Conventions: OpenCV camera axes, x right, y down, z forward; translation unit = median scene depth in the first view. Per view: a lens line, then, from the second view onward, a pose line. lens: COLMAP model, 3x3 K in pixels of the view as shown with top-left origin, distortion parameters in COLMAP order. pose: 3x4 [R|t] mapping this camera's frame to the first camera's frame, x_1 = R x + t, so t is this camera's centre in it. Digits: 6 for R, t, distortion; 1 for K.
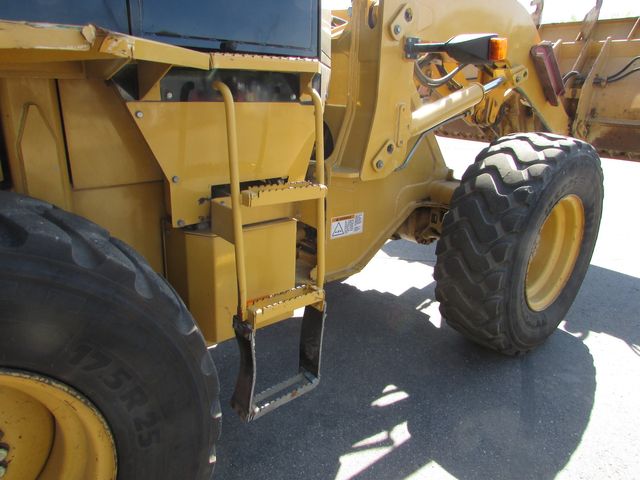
lens RADIAL K [[464.2, 0, 320.0], [0, 464.2, 240.0], [0, 0, 1]] dist [-0.029791, 0.000552]
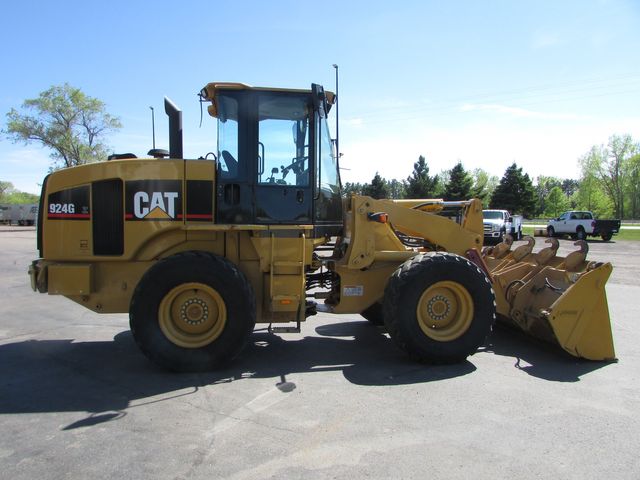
lens RADIAL K [[481.2, 0, 320.0], [0, 481.2, 240.0], [0, 0, 1]] dist [-0.037063, -0.002797]
pose [[0.848894, 0.001849, -0.528559, 1.269360], [-0.149567, 0.959964, -0.236853, 0.339192], [0.506960, 0.280118, 0.815184, -1.145479]]
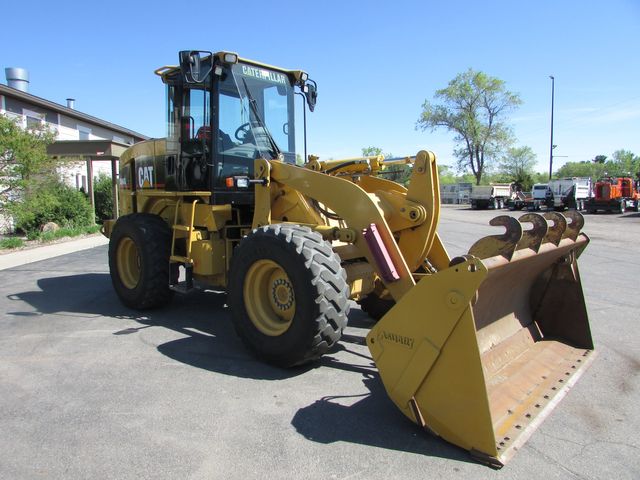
lens RADIAL K [[481.2, 0, 320.0], [0, 481.2, 240.0], [0, 0, 1]] dist [-0.037063, -0.002797]
pose [[0.130351, 0.062191, -0.989515, 2.302420], [-0.307264, 0.951428, 0.019321, -0.256657], [0.942654, 0.301524, 0.143129, 0.929268]]
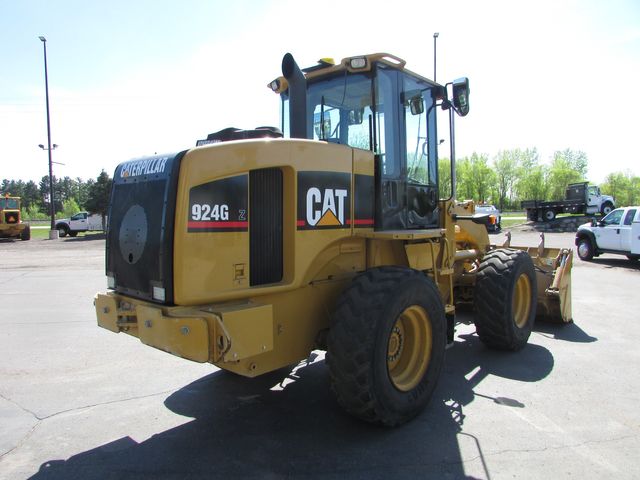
lens RADIAL K [[467.5, 0, 320.0], [0, 467.5, 240.0], [0, 0, 1]] dist [-0.006645, 0.002276]
pose [[0.988146, -0.047241, 0.146070, -0.849603], [0.084389, 0.961978, -0.259765, 0.277660], [-0.128244, 0.269012, 0.954561, -1.218288]]
